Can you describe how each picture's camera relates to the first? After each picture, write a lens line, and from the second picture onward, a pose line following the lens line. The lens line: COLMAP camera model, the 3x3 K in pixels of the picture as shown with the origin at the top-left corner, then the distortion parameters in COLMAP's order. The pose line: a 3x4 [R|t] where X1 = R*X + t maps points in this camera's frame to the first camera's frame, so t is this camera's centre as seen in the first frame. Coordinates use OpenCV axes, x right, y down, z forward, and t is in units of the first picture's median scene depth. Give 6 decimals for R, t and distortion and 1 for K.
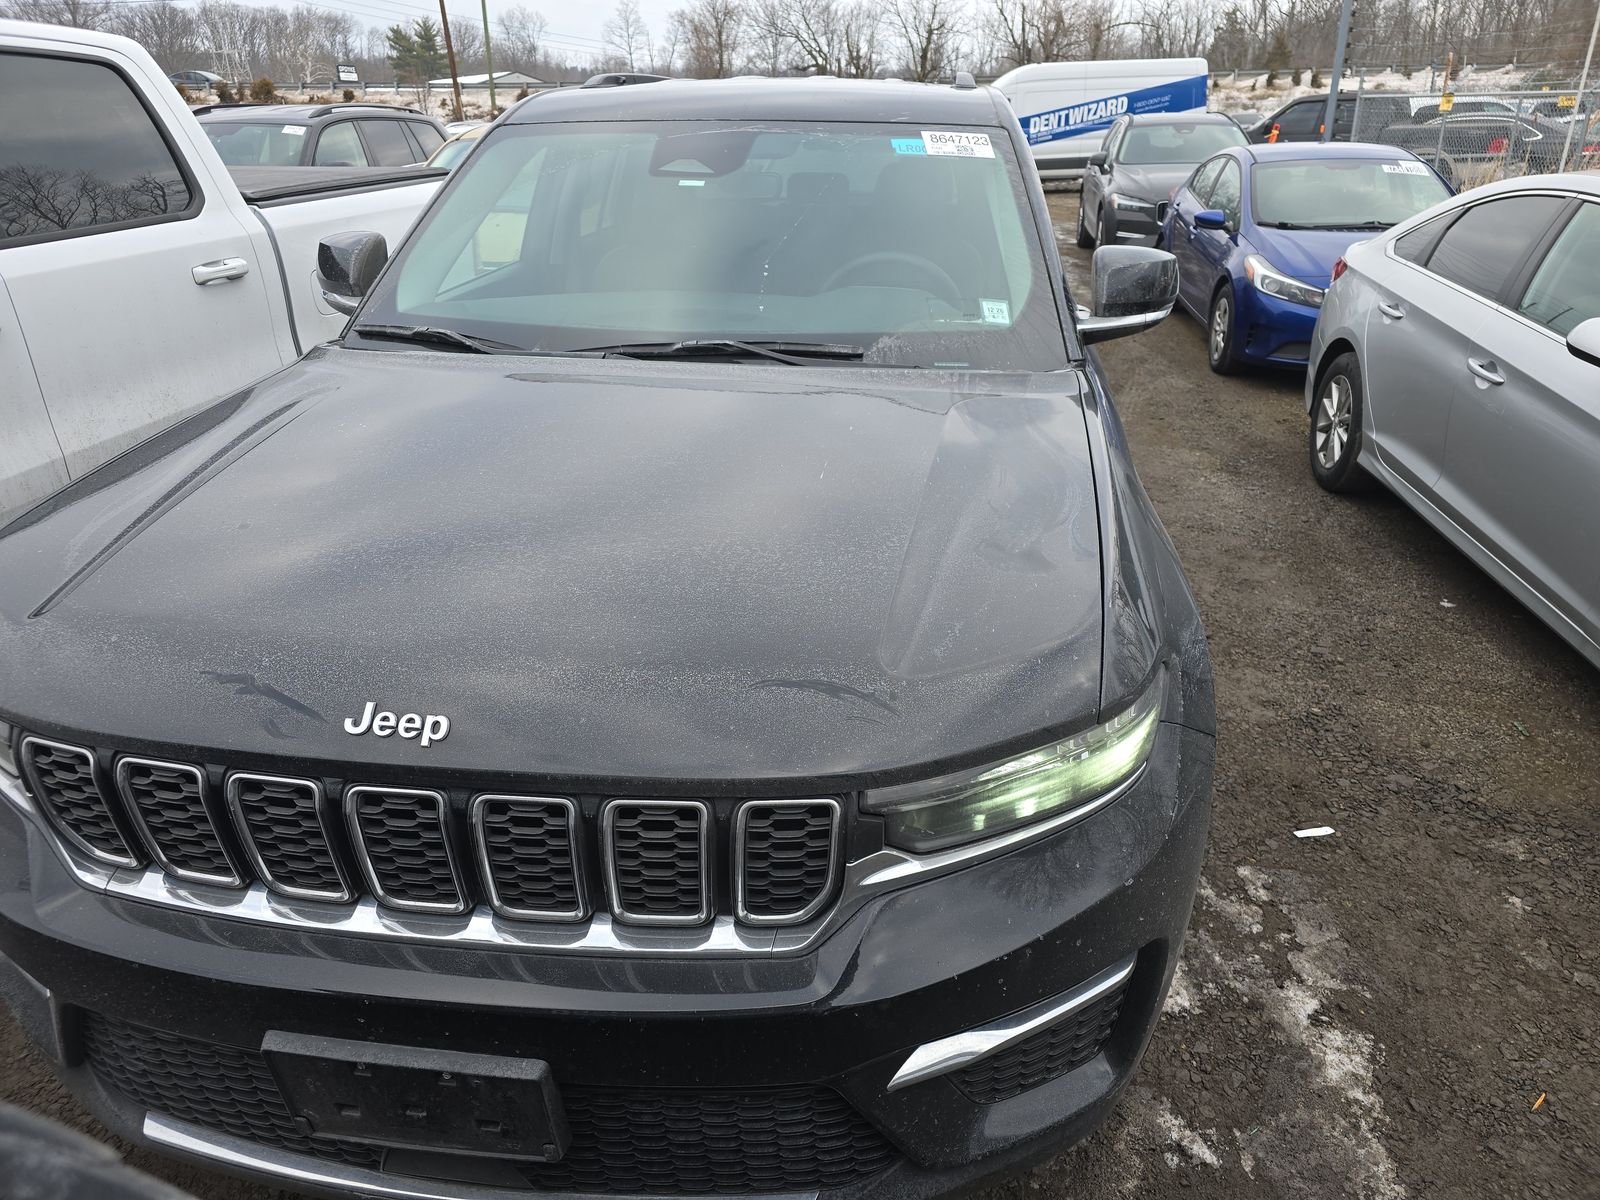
lens RADIAL K [[1082.0, 0, 797.2], [0, 1082.0, 603.5], [0, 0, 1]] dist [0.041676, -0.033461]
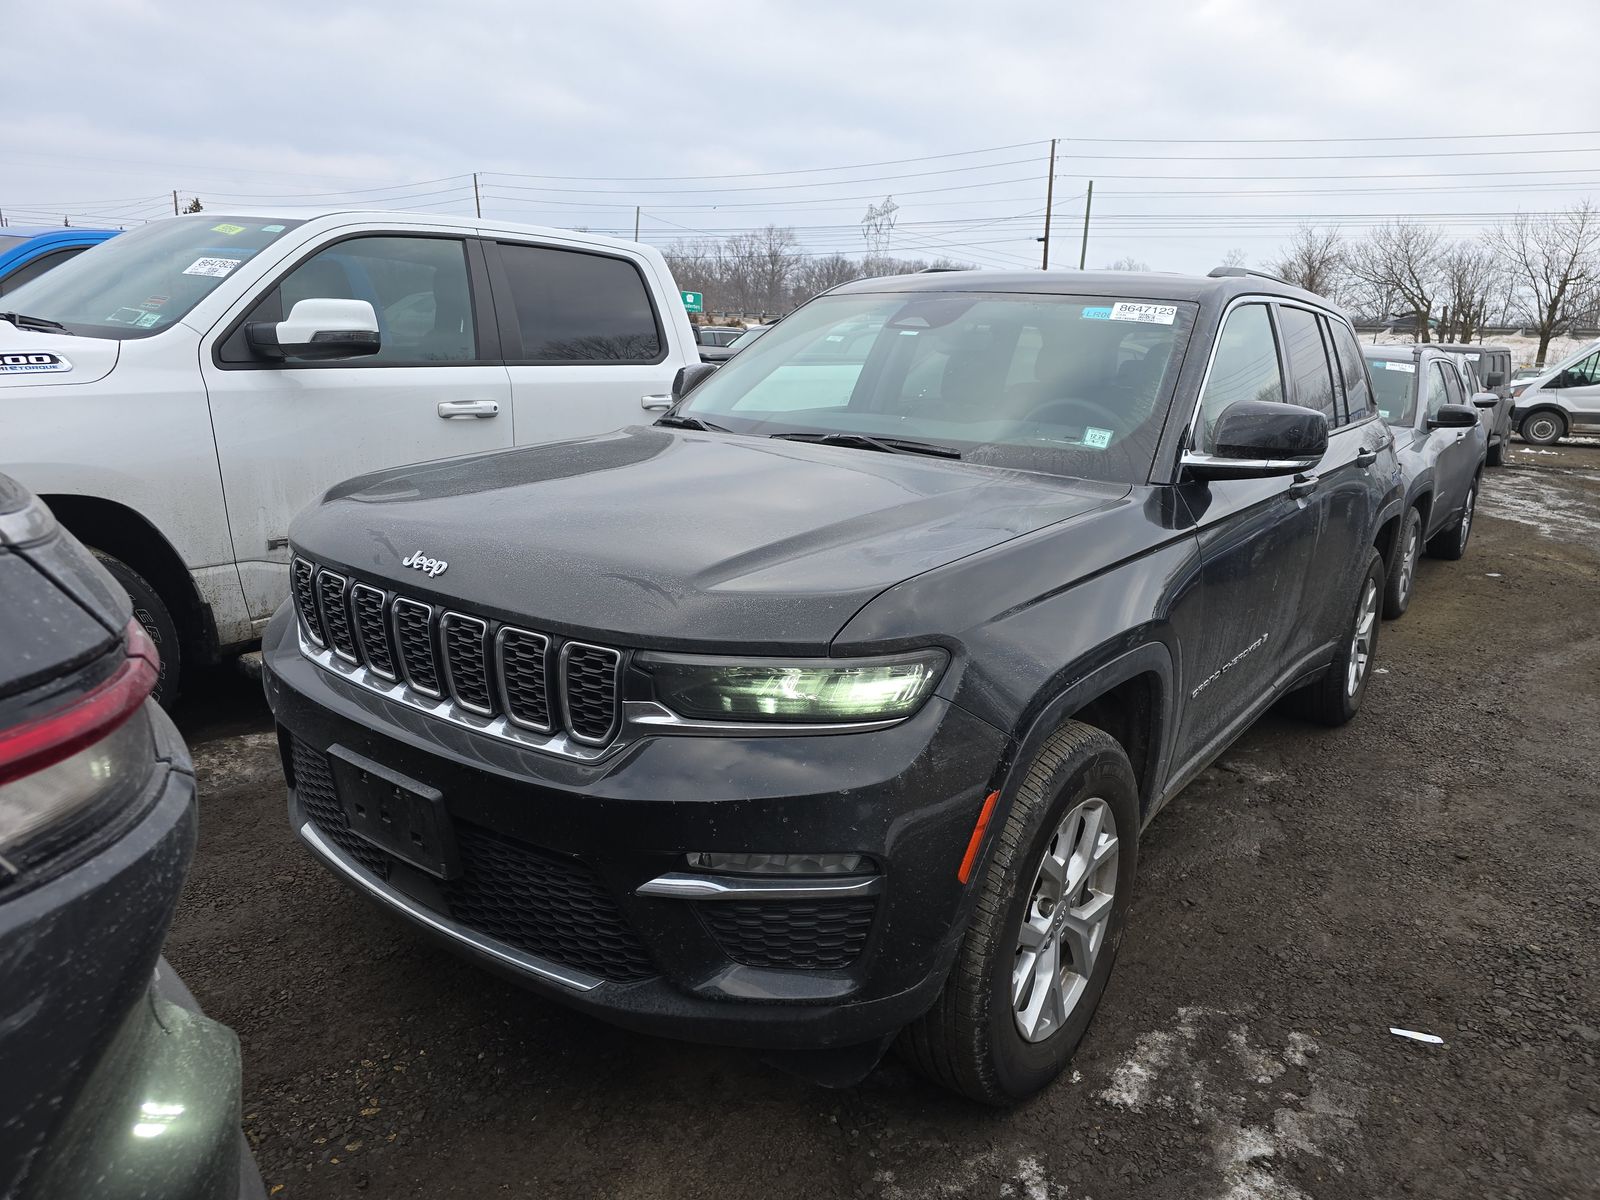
lens RADIAL K [[1082.0, 0, 799.9], [0, 1082.0, 599.8], [0, 0, 1]] dist [0.041676, -0.033461]
pose [[0.872161, 0.151080, -0.465306, 0.490886], [-0.239801, 0.961045, -0.137437, 0.136636], [0.426416, 0.231448, 0.874415, -0.107780]]
